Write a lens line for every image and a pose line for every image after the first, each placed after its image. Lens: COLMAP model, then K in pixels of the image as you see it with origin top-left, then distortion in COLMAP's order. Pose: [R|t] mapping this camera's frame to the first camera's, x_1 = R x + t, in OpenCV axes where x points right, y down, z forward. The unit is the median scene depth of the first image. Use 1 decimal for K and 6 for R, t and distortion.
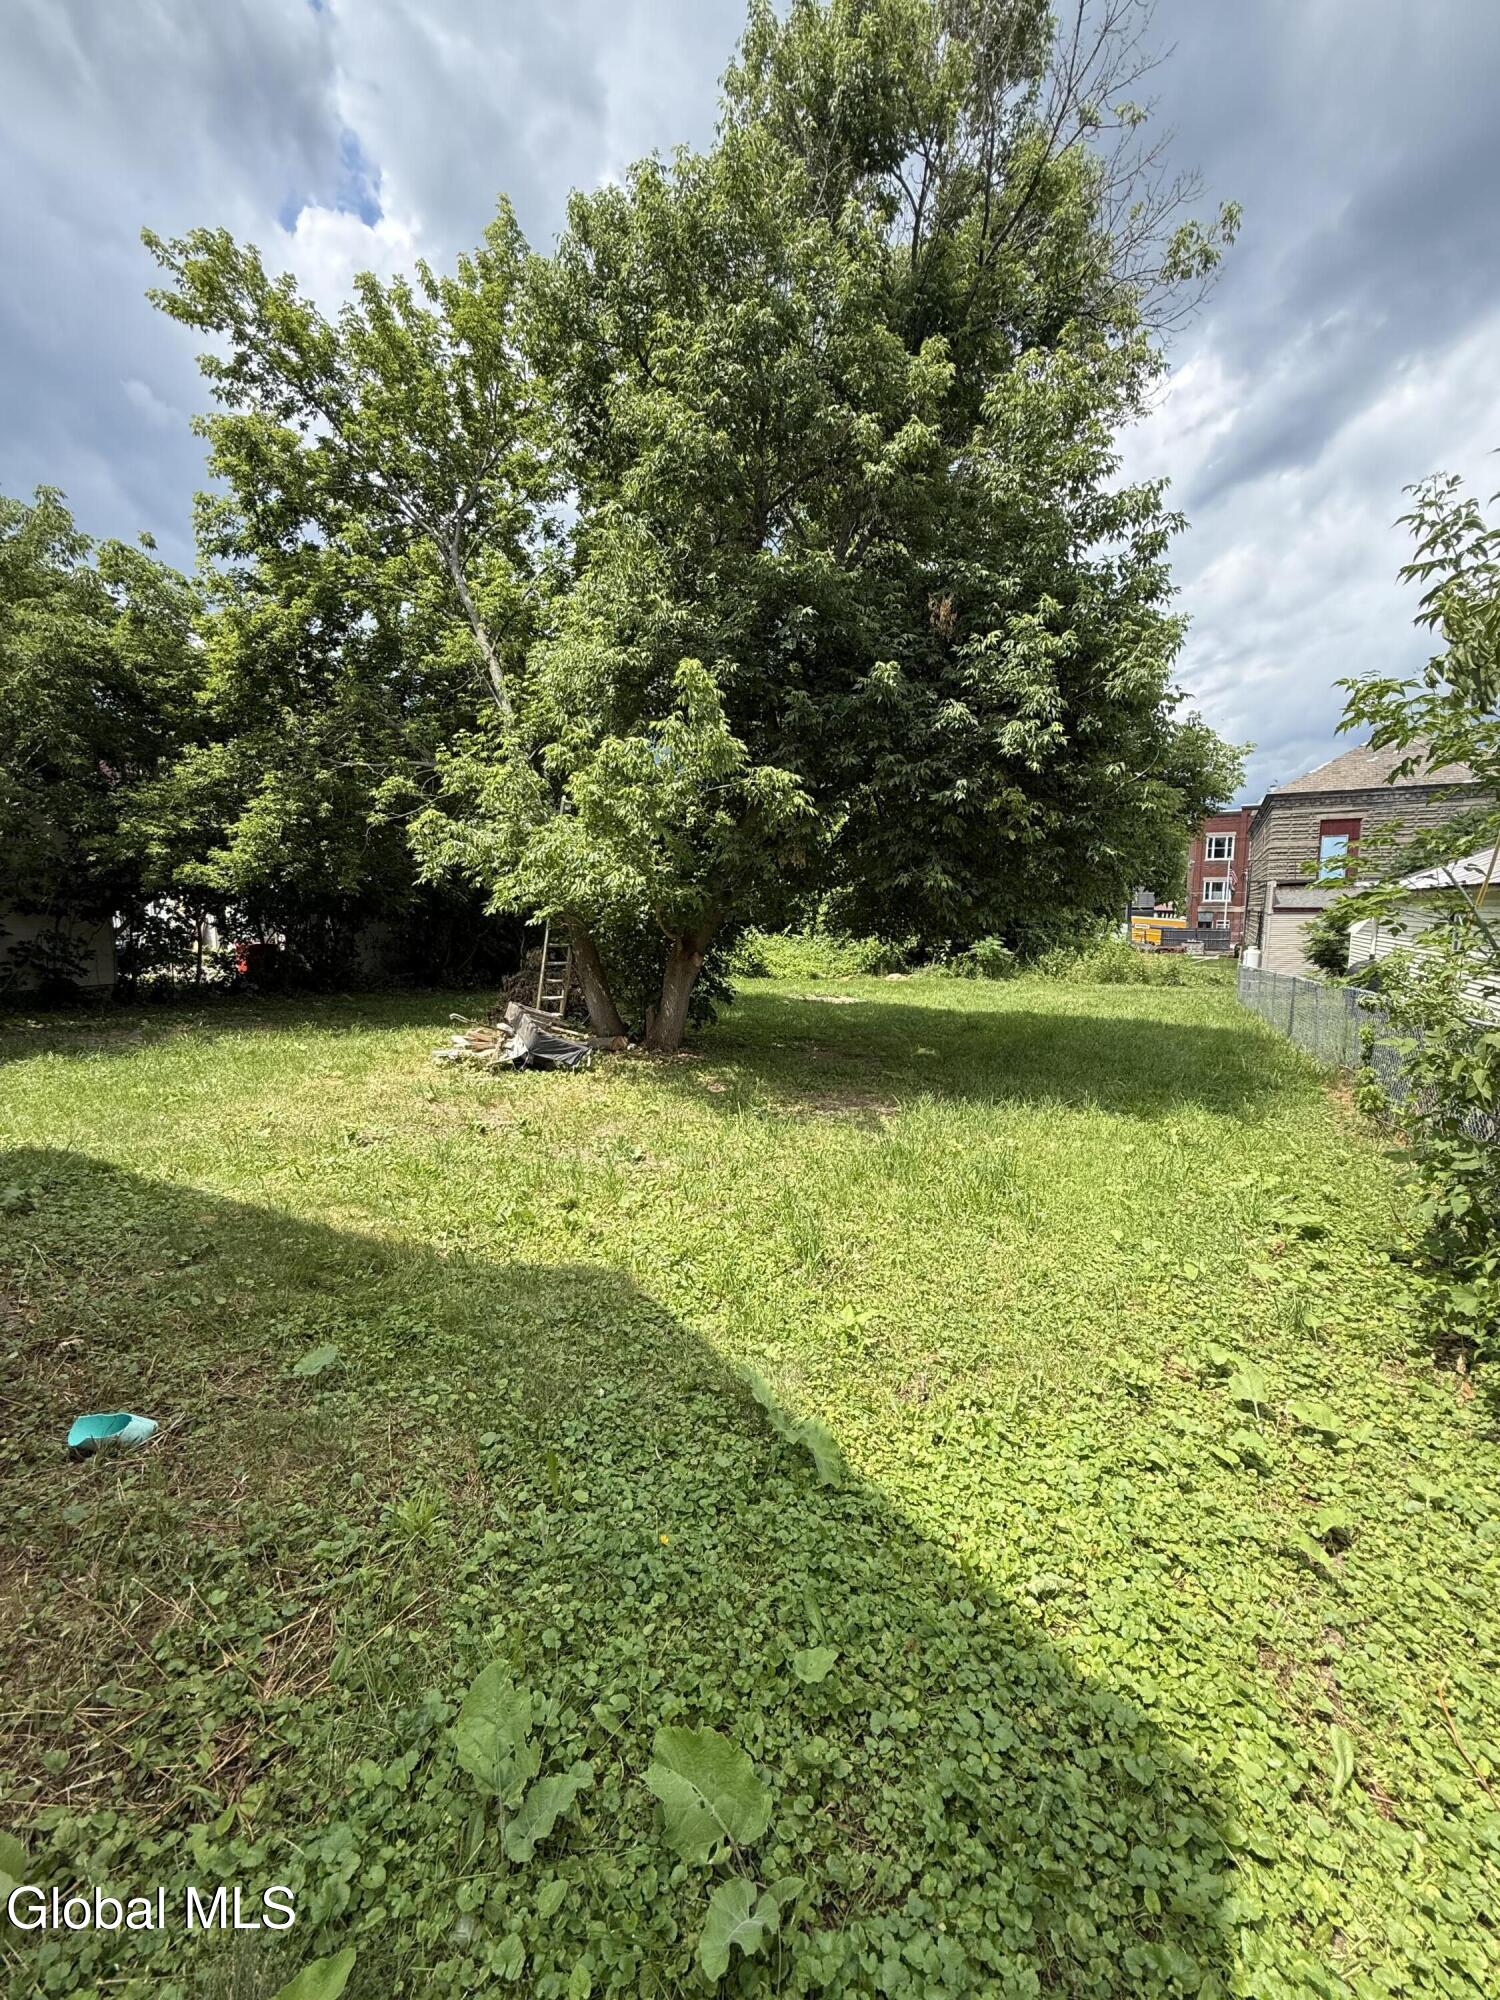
lens RADIAL K [[798.3, 0, 750.4], [0, 798.3, 996.7], [0, 0, 1]] dist [0.000129, 0.000213]
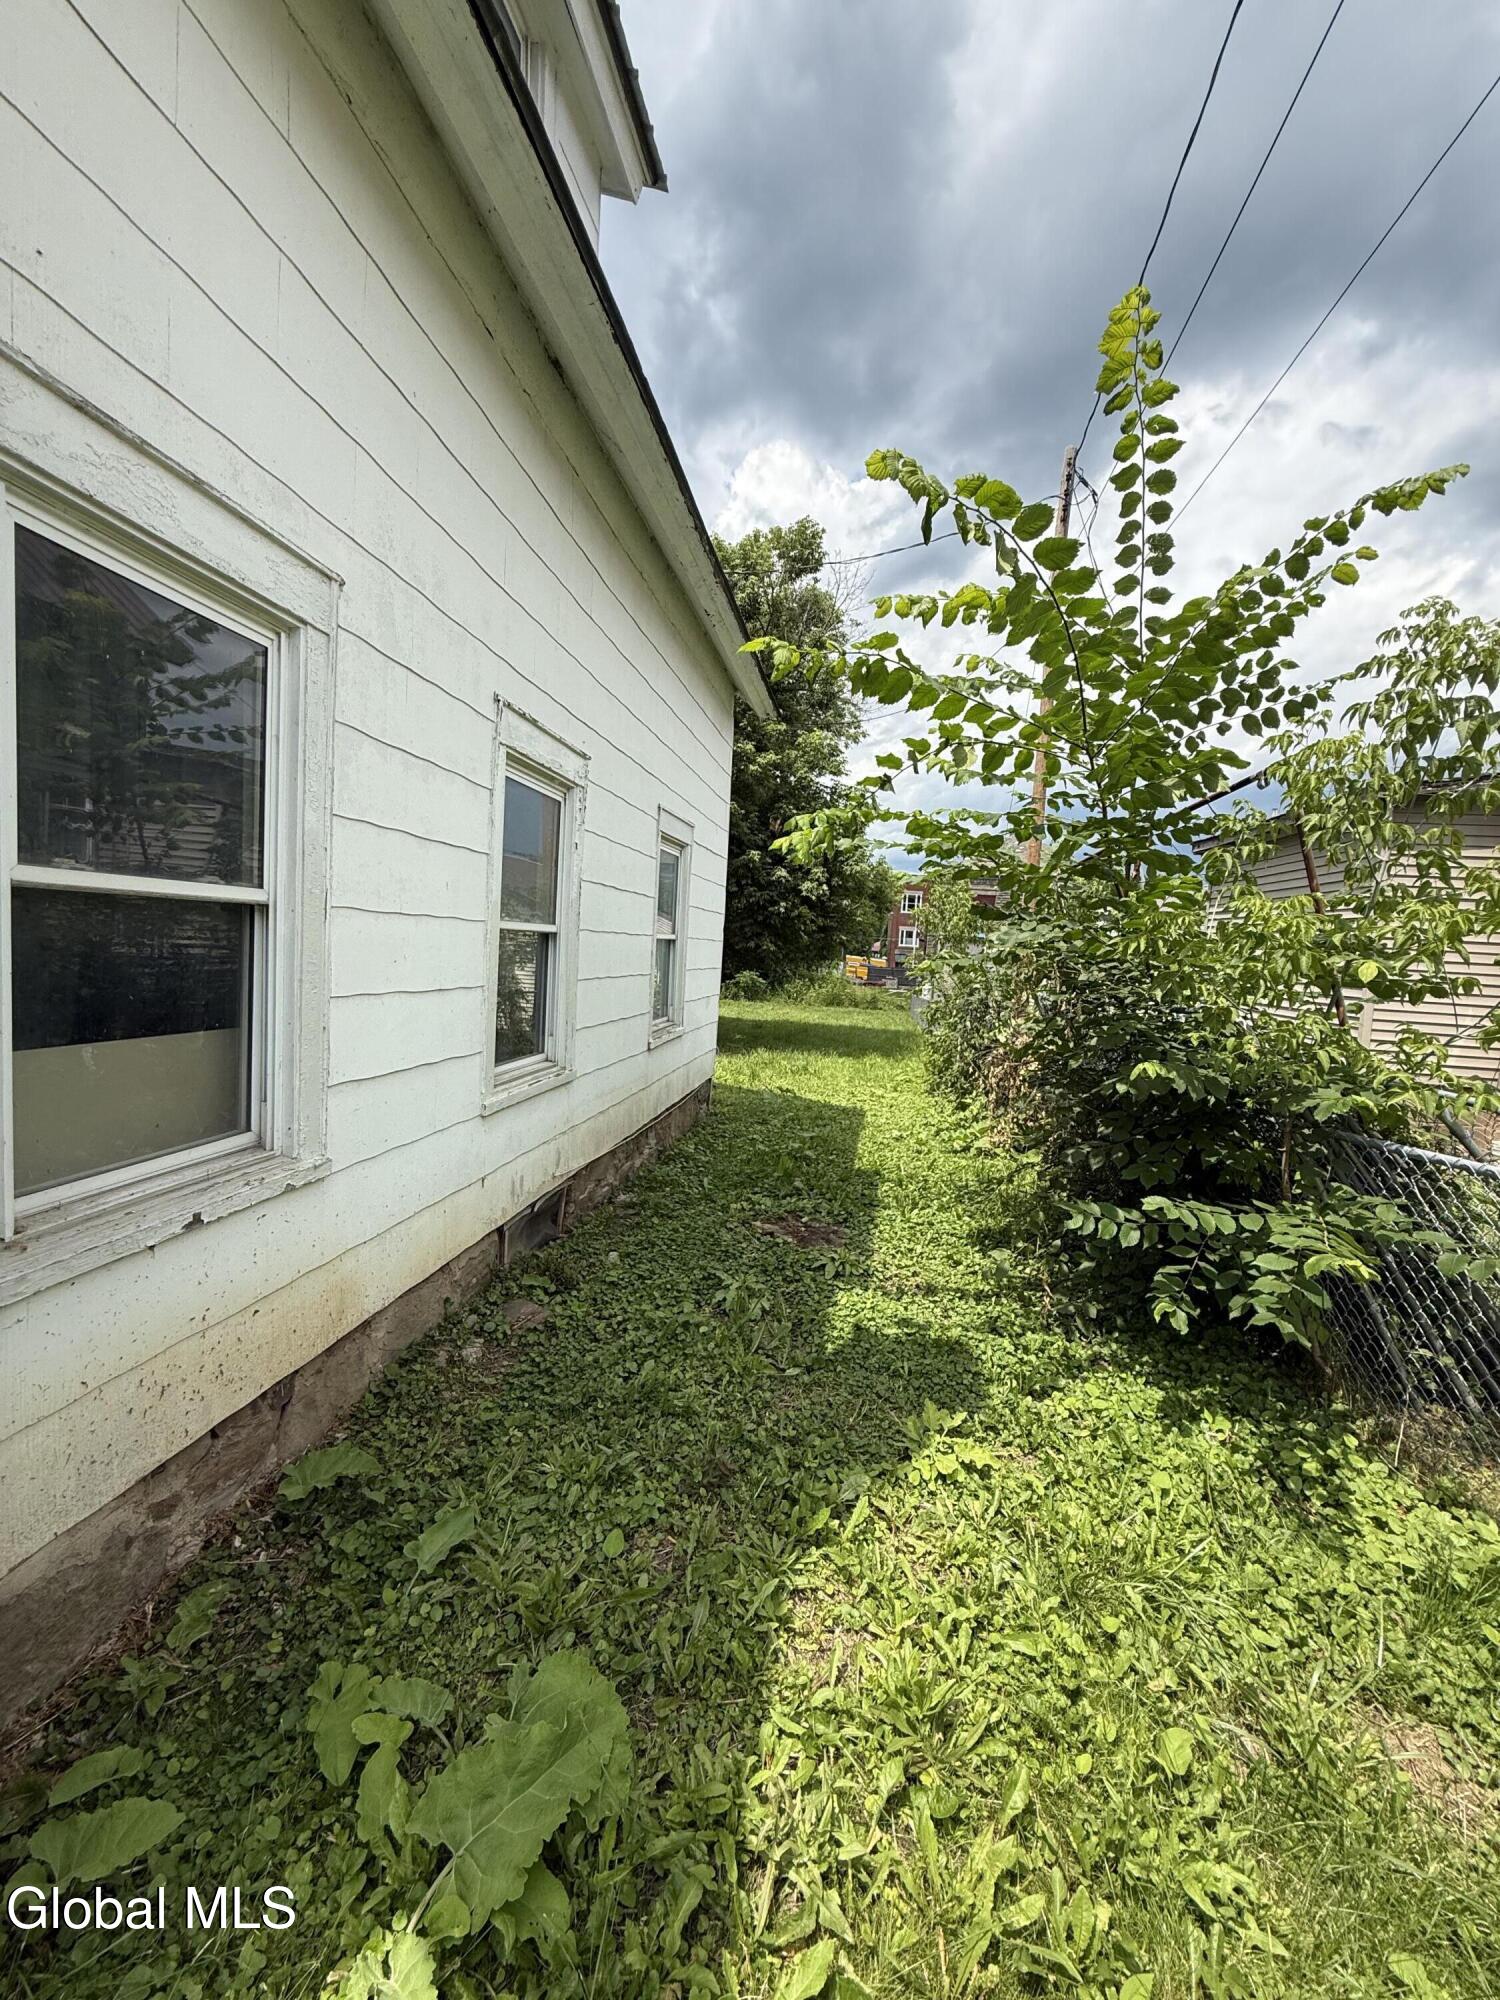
lens RADIAL K [[798.3, 0, 750.4], [0, 798.3, 996.7], [0, 0, 1]] dist [0.000129, 0.000213]
pose [[0.946102, 0.030157, 0.322463, -0.128701], [-0.020257, 0.999216, -0.034014, 0.016115], [-0.323236, 0.025648, 0.945971, -0.258187]]
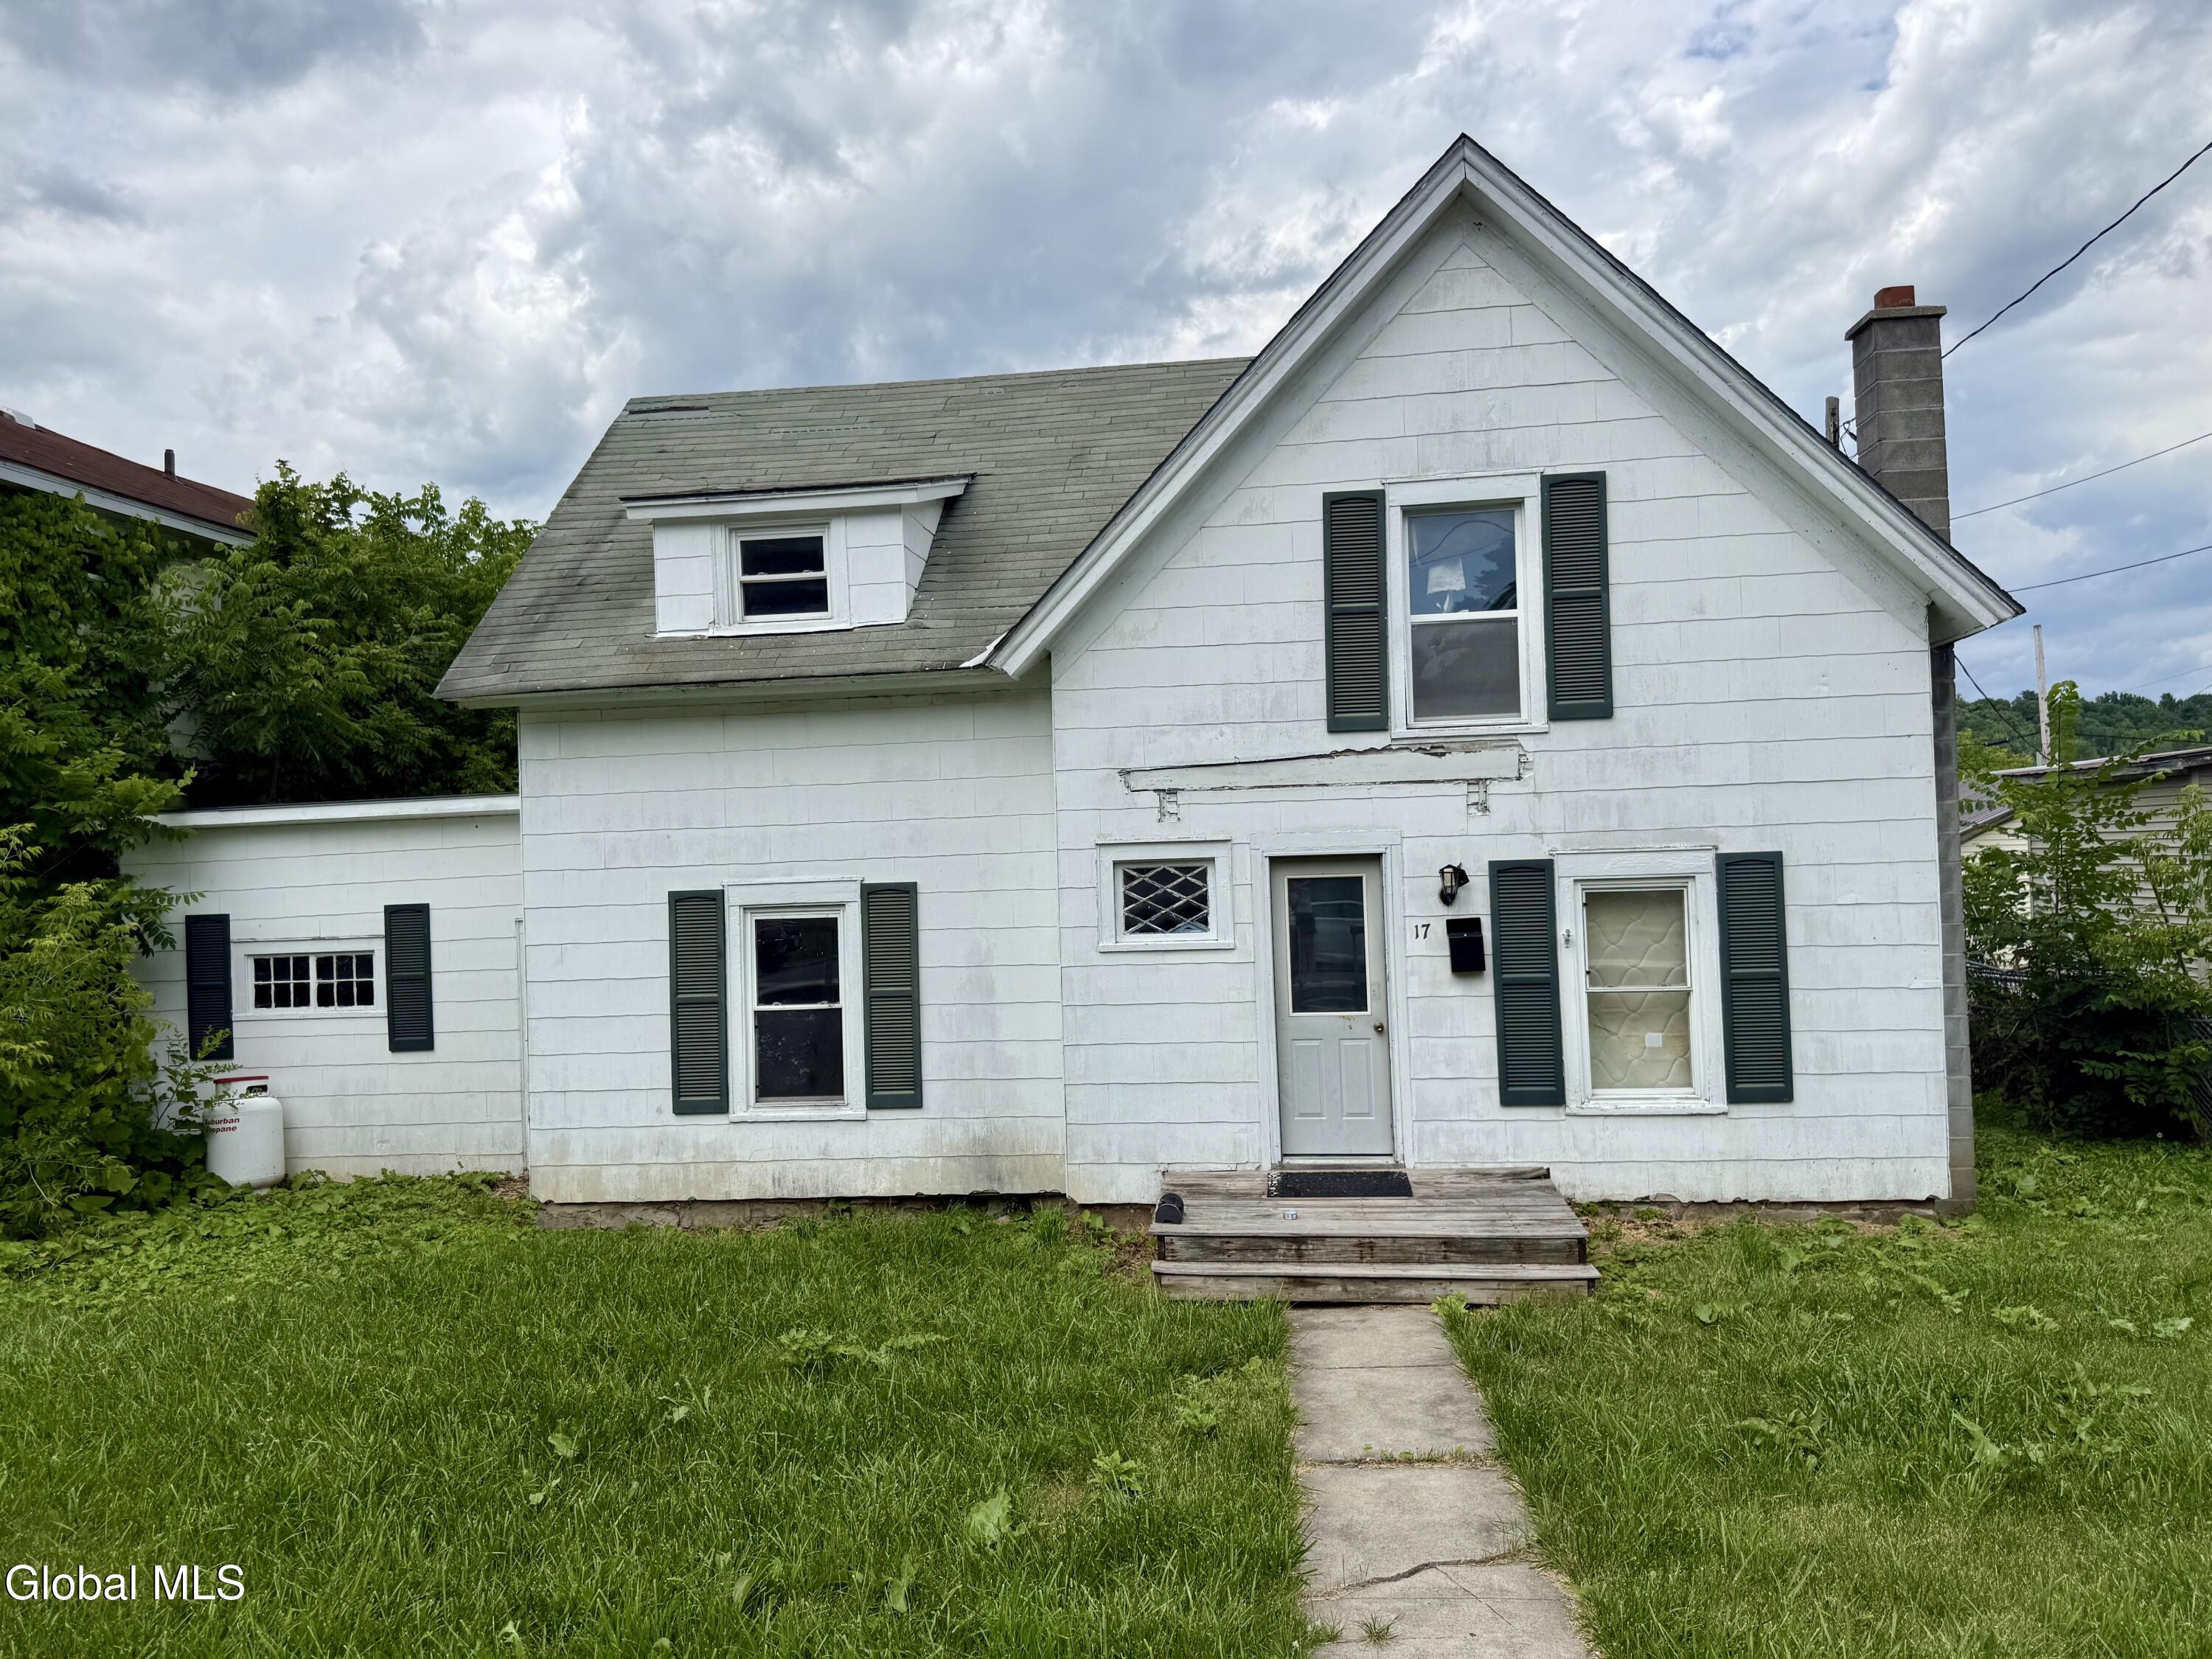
lens RADIAL K [[1561.6, 0, 1098.3], [0, 1561.6, 826.2], [0, 0, 1]] dist [0.100880, -0.155532]
pose [[0.931541, -0.024356, 0.362819, -0.473174], [0.074202, 0.989492, -0.124091, 0.006809], [-0.355985, 0.142518, 0.923560, -0.496613]]
